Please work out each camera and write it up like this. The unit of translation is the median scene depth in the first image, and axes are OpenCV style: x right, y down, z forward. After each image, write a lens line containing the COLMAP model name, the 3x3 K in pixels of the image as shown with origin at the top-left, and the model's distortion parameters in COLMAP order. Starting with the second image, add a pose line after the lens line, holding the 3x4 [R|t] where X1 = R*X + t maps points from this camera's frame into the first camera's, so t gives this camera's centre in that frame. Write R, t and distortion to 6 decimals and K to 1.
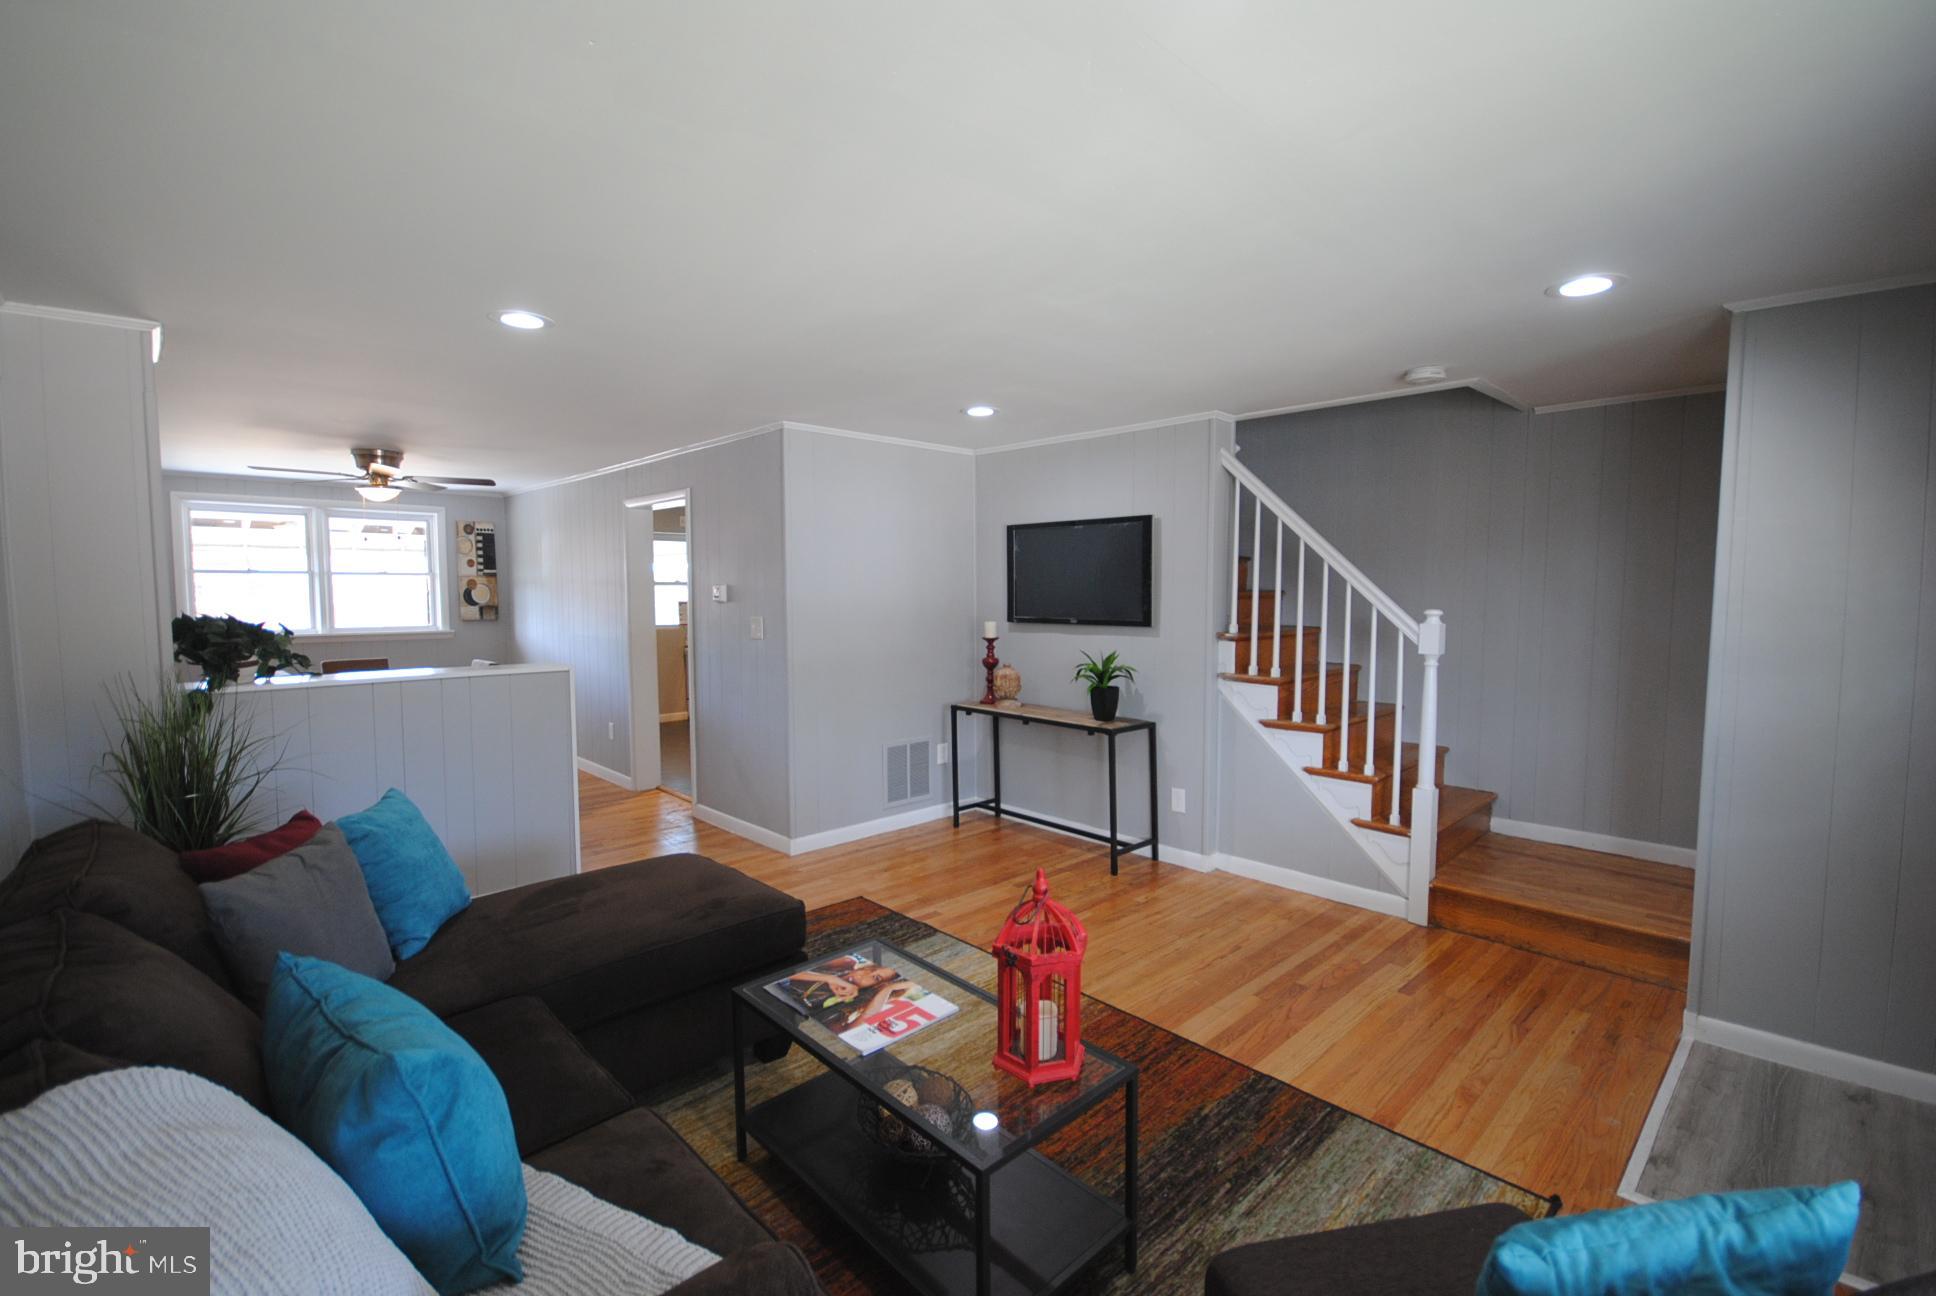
lens RADIAL K [[848.2, 0, 966.4], [0, 848.2, 652.8], [0, 0, 1]] dist [-0.000685, -0.004183]
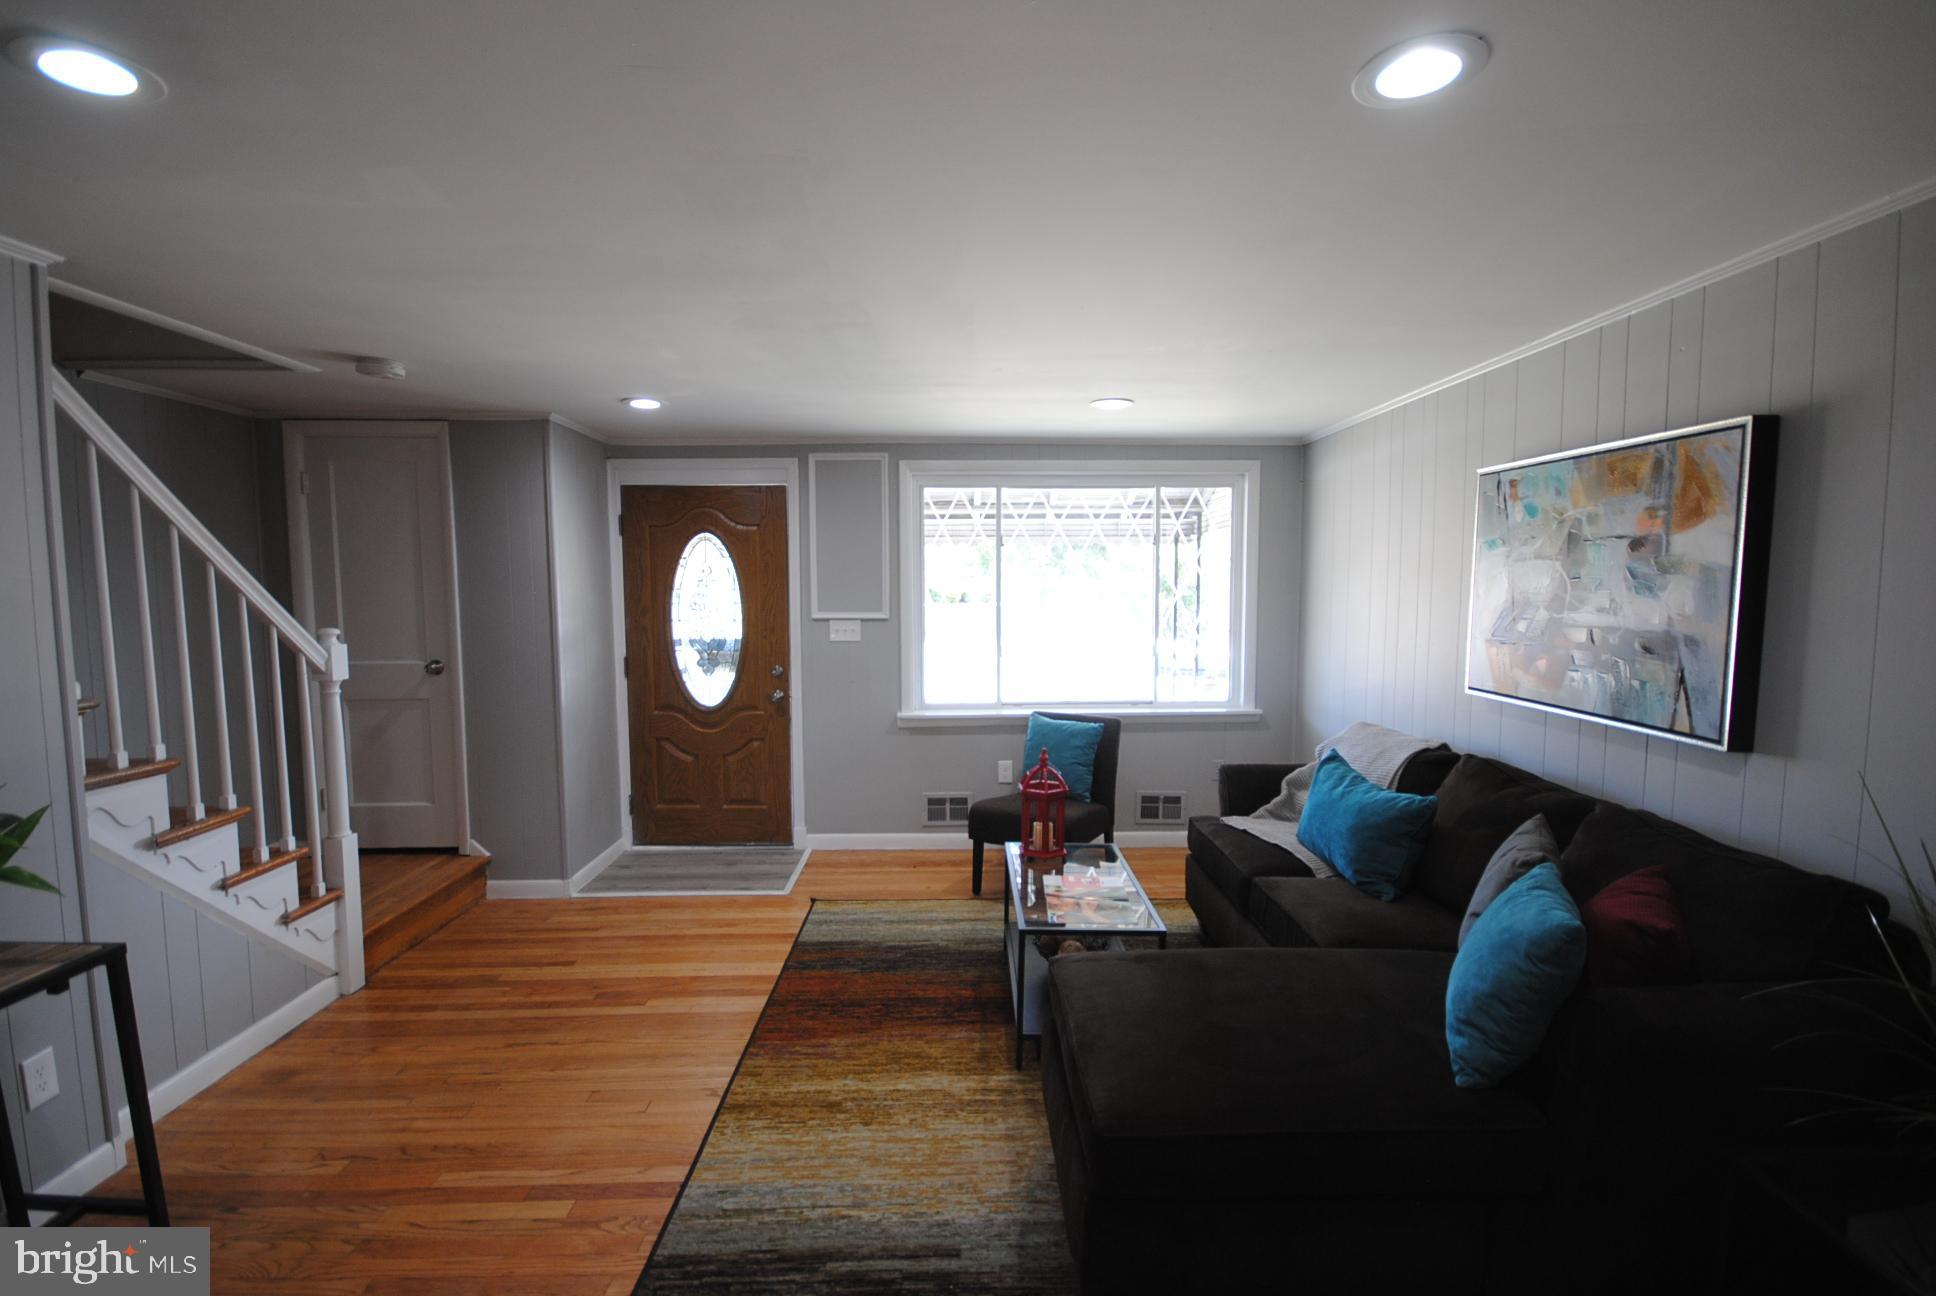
lens RADIAL K [[848.2, 0, 973.7], [0, 848.2, 647.7], [0, 0, 1]] dist [-0.000685, -0.004183]
pose [[-0.739285, -0.049533, 0.671568, -0.475812], [0.053142, 0.989889, 0.131513, -0.101574], [-0.671292, 0.132914, -0.729178, 1.103584]]
